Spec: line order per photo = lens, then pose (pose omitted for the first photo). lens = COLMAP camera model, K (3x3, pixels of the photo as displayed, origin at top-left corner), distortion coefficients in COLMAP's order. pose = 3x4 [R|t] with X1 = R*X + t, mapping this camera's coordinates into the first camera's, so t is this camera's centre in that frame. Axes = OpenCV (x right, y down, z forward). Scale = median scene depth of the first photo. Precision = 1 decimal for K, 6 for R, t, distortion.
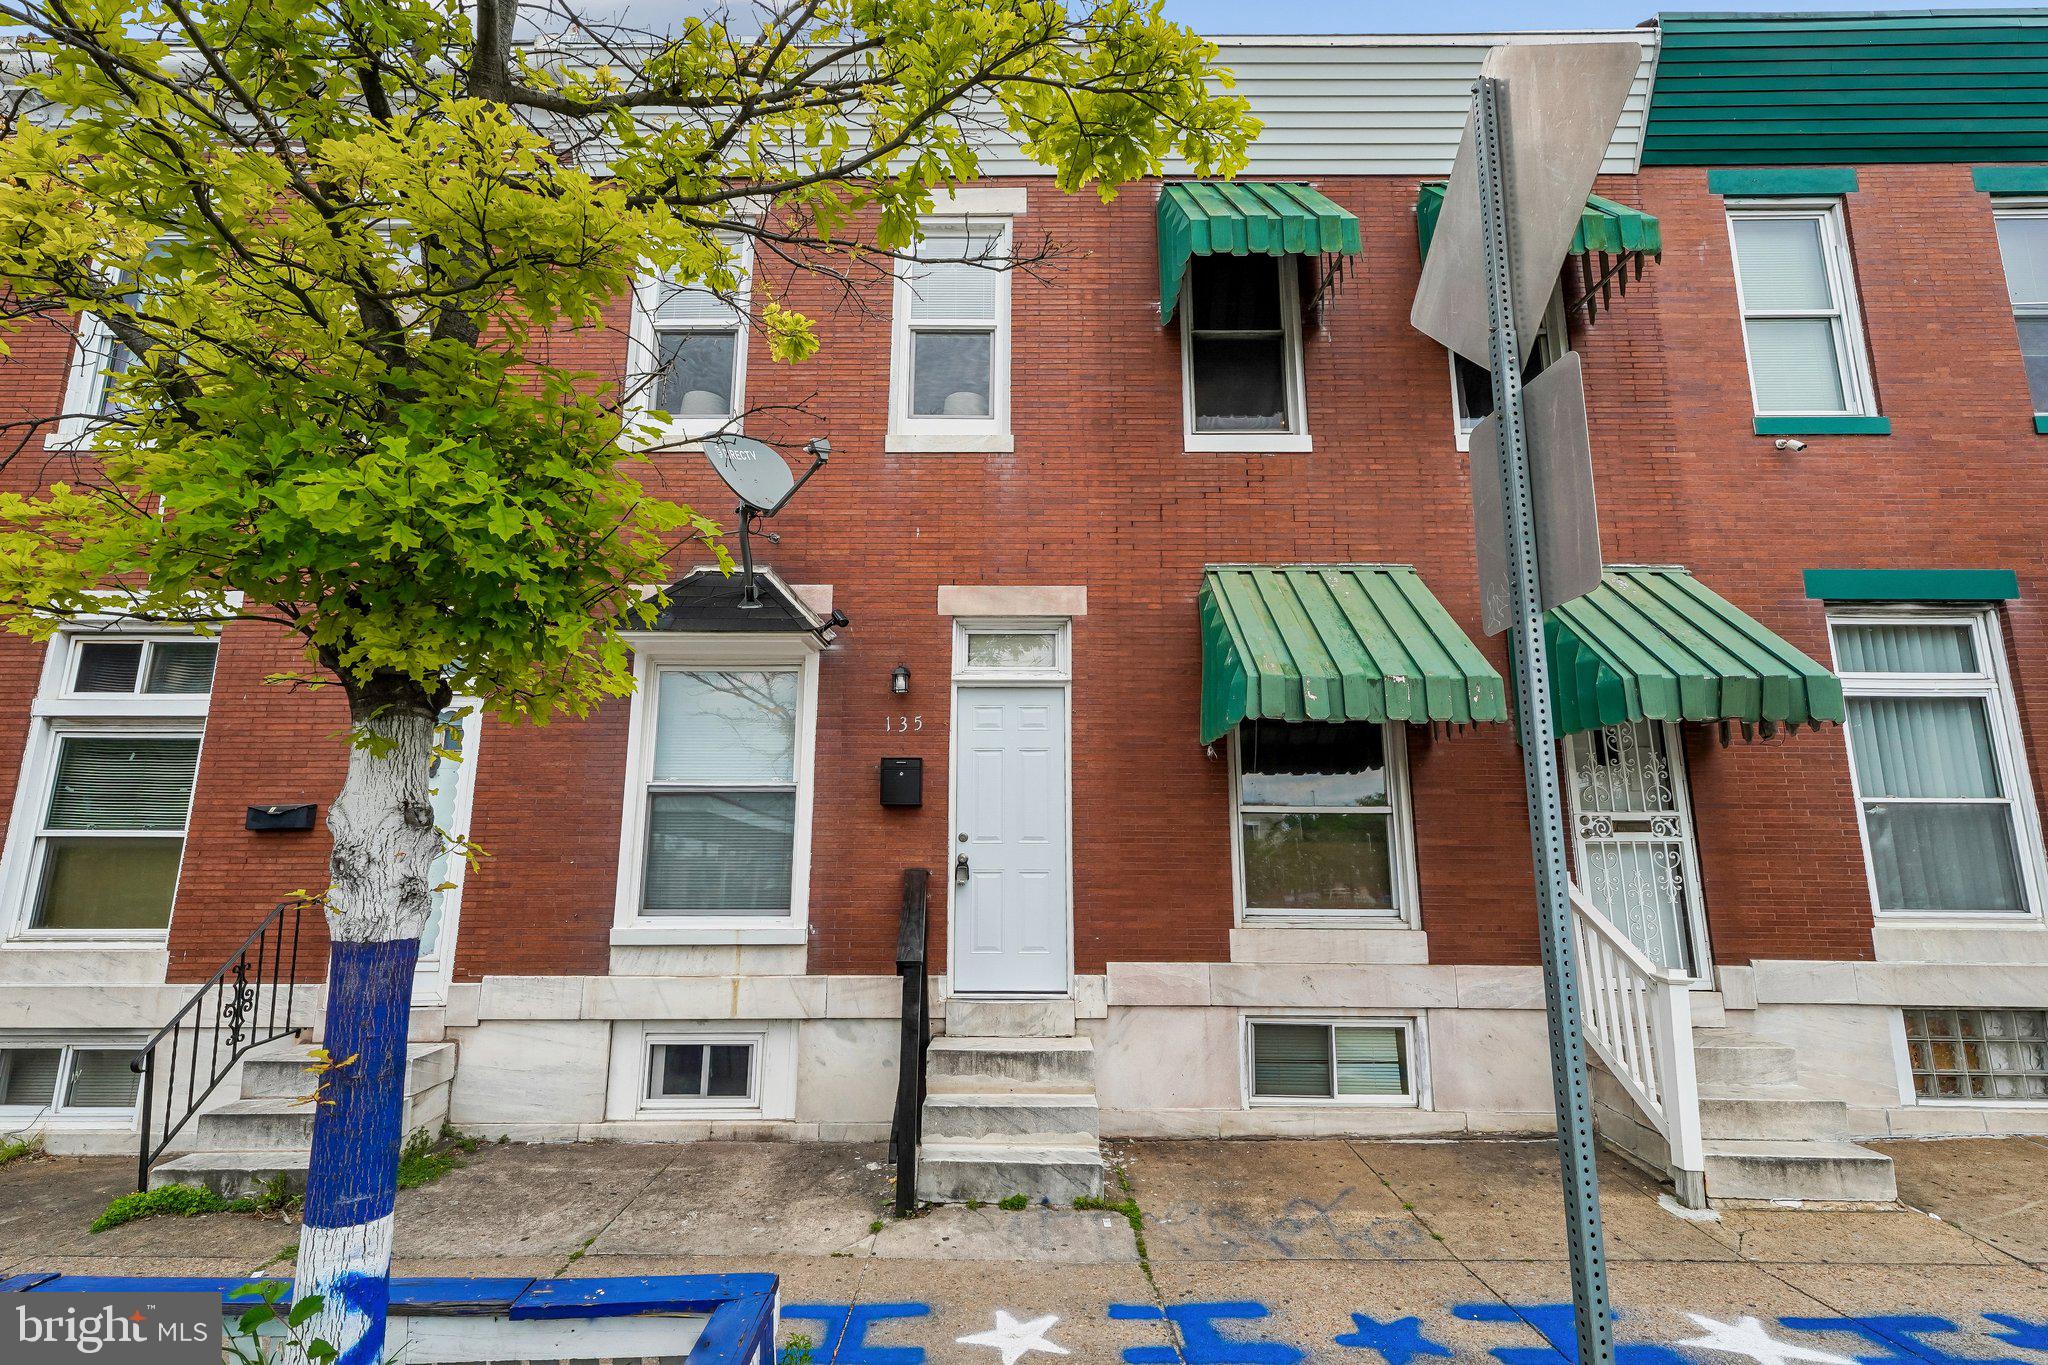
lens RADIAL K [[990.9, 0, 985.9], [0, 990.9, 703.9], [0, 0, 1]] dist [0.013672, -0.002988]
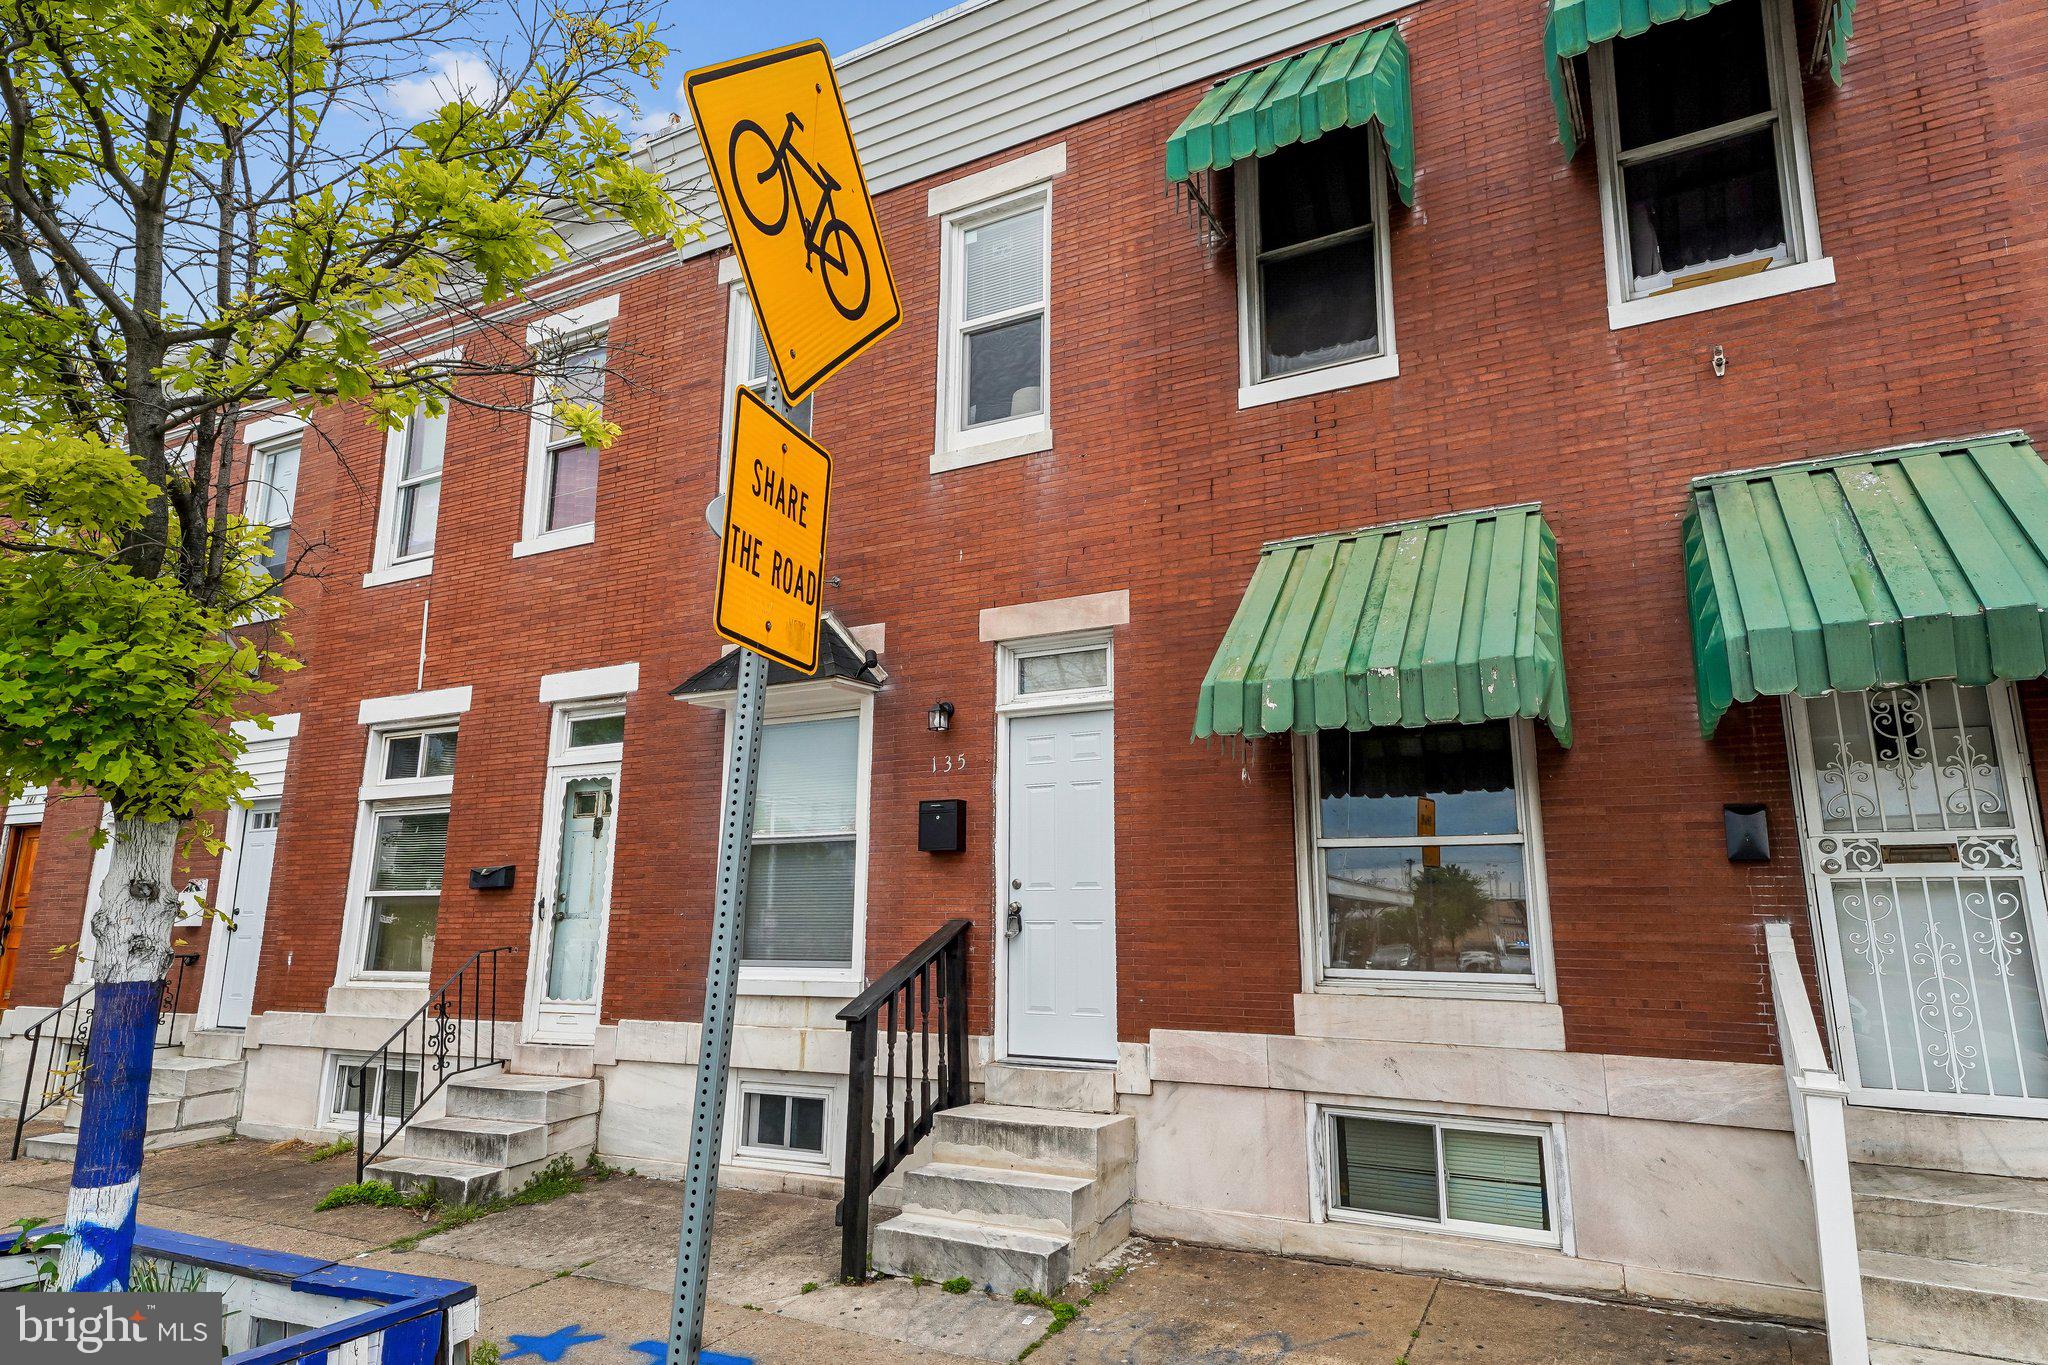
lens RADIAL K [[1188.9, 0, 988.9], [0, 1188.9, 704.4], [0, 0, 1]] dist [0.047807, -0.004420]
pose [[0.881947, -0.086552, -0.463334, 0.492661], [0.081933, 0.996182, -0.030132, 0.001917], [0.464173, -0.011388, 0.885671, 0.028051]]
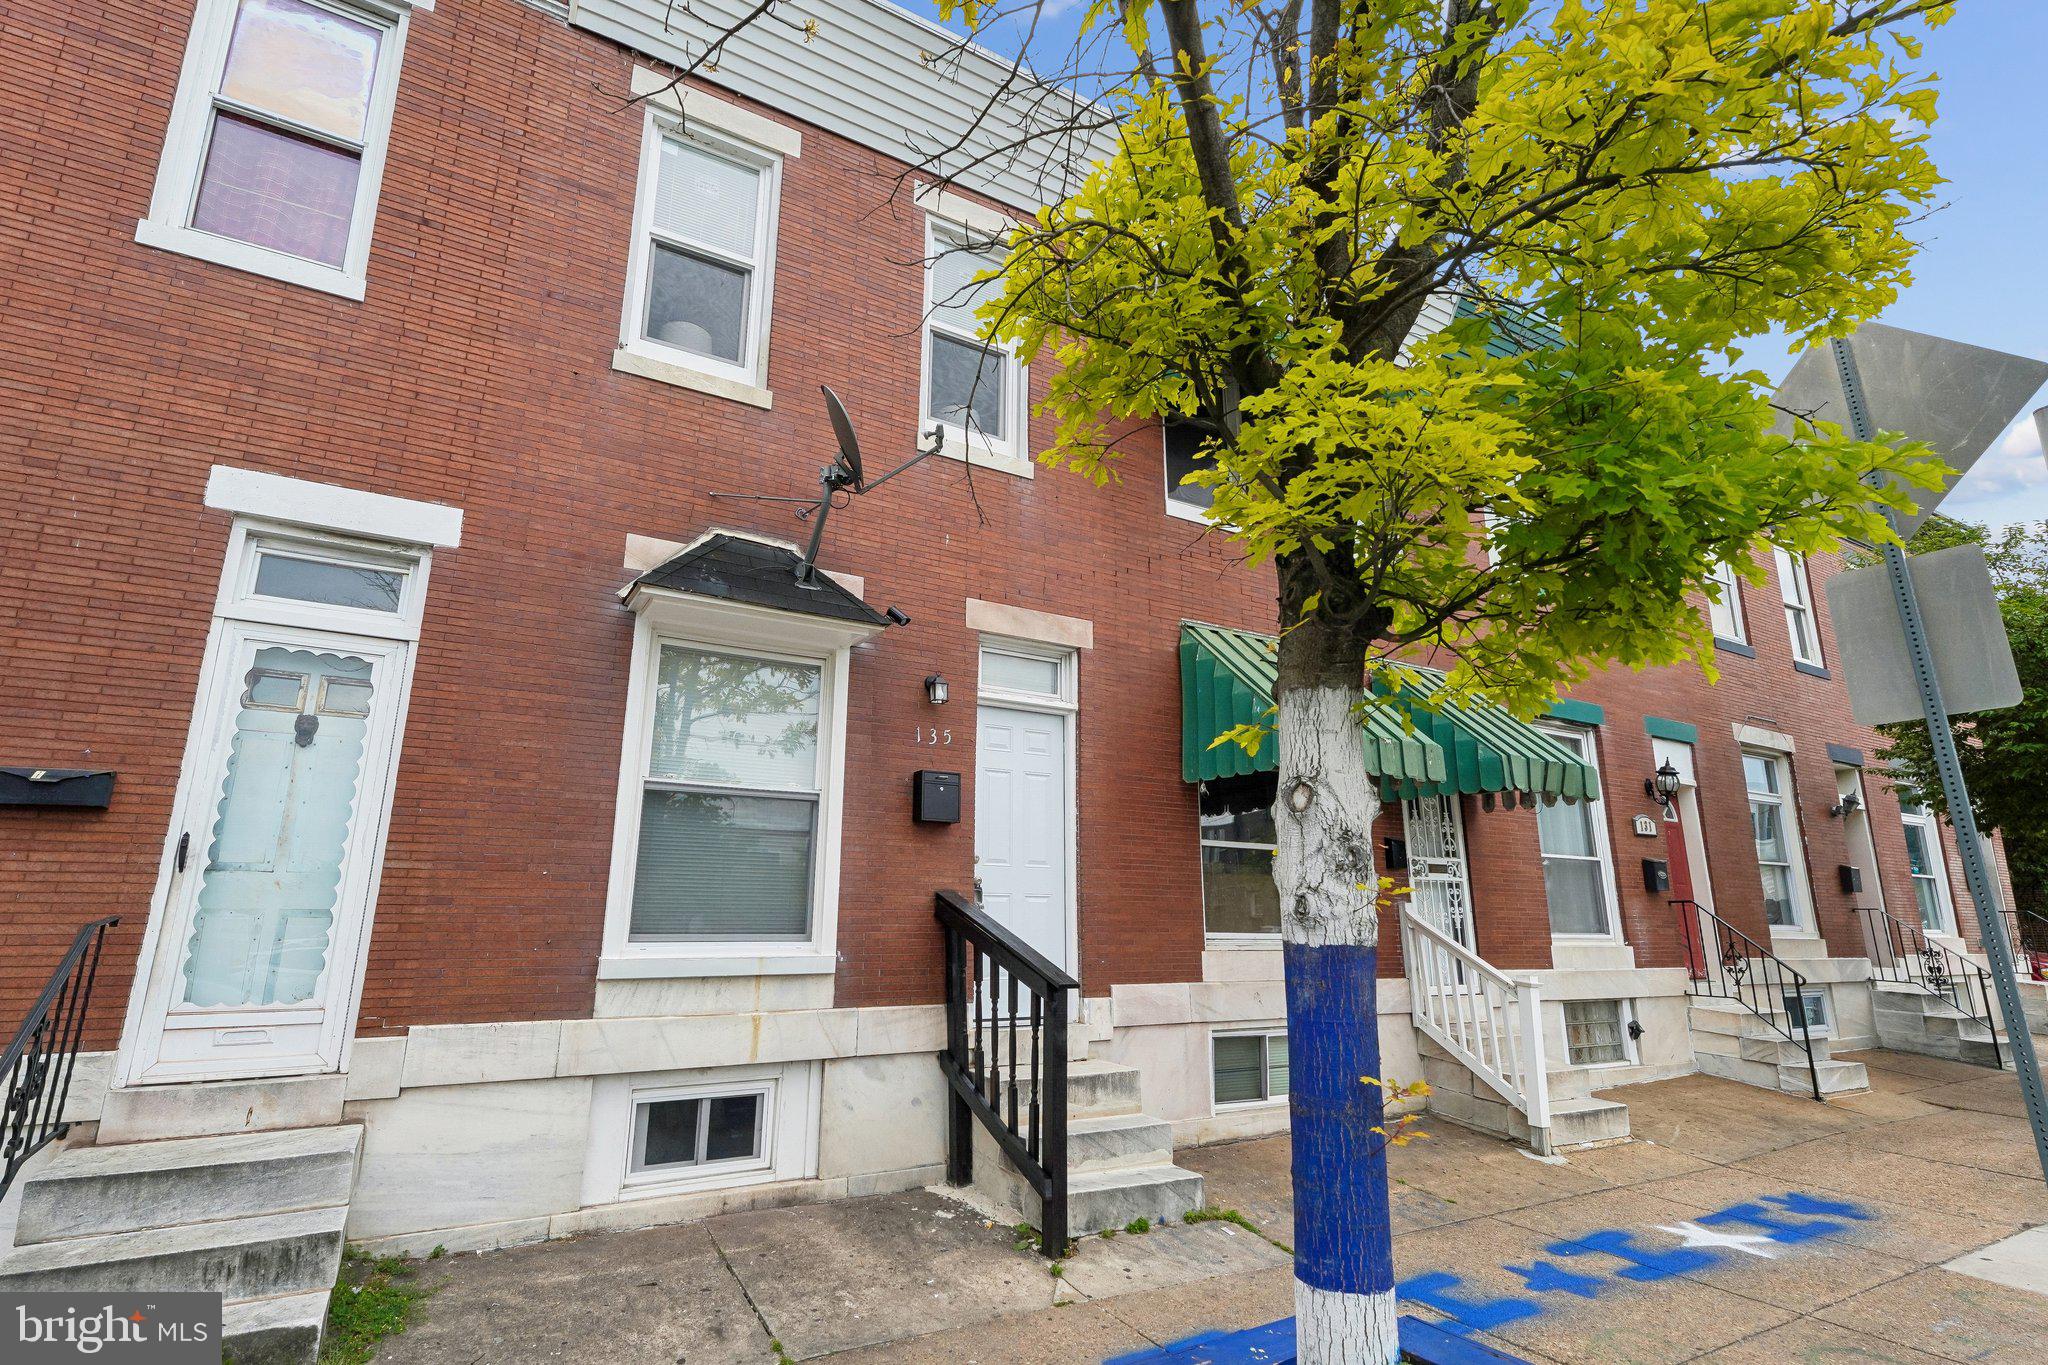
lens RADIAL K [[990.9, 0, 985.7], [0, 990.9, 693.3], [0, 0, 1]] dist [0.013672, -0.002988]
pose [[0.863737, 0.118384, 0.489841, -0.528695], [-0.096959, 0.992894, -0.068995, 0.041572], [-0.494528, 0.012099, 0.869078, 0.157615]]
